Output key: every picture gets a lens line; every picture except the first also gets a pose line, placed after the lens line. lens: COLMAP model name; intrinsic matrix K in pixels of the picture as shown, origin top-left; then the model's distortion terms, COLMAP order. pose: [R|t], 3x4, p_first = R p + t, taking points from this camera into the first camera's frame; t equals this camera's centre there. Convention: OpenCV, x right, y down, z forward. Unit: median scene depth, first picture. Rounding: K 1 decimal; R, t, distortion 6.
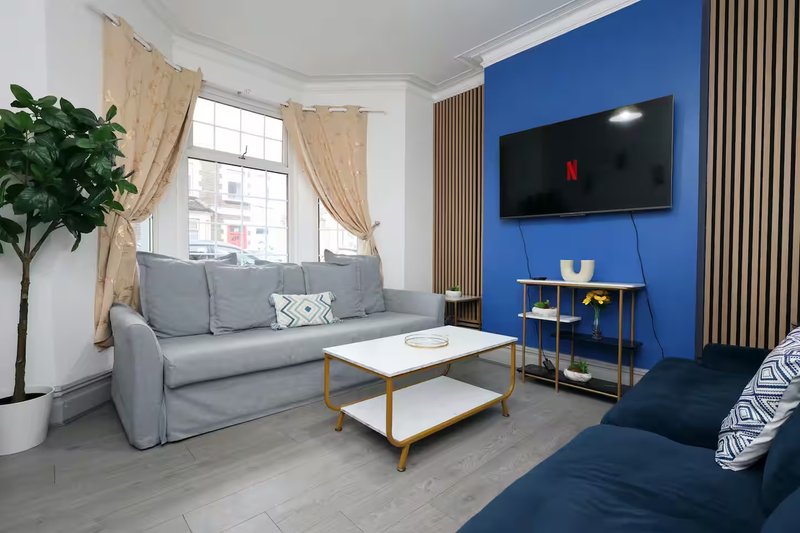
lens RADIAL K [[377.1, 0, 399.0], [0, 377.1, 263.6], [0, 0, 1]] dist [-0.001357, 0.000251]
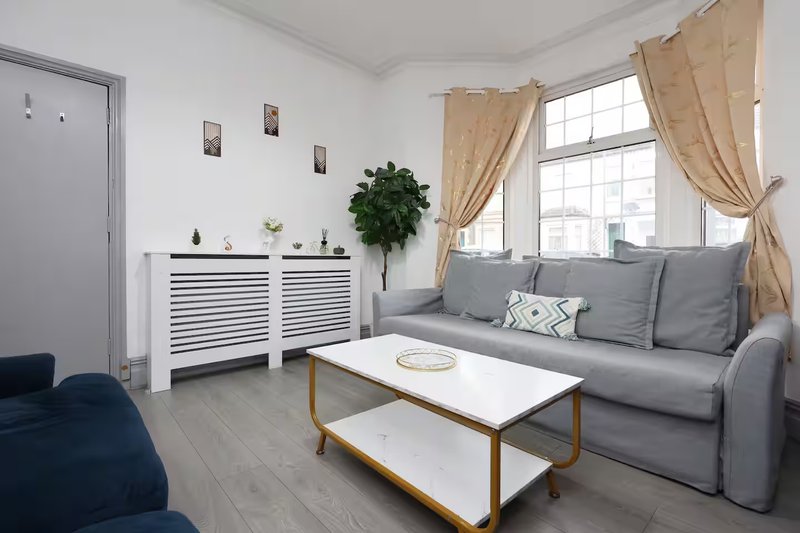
lens RADIAL K [[368.4, 0, 398.9], [0, 368.4, 265.0], [0, 0, 1]] dist [-0.001309, 0.000073]
pose [[-0.019641, 0.008730, -0.999769, 0.568008], [-0.024681, 0.999653, 0.009214, 0.014348], [0.999502, 0.024856, -0.019419, 0.695857]]
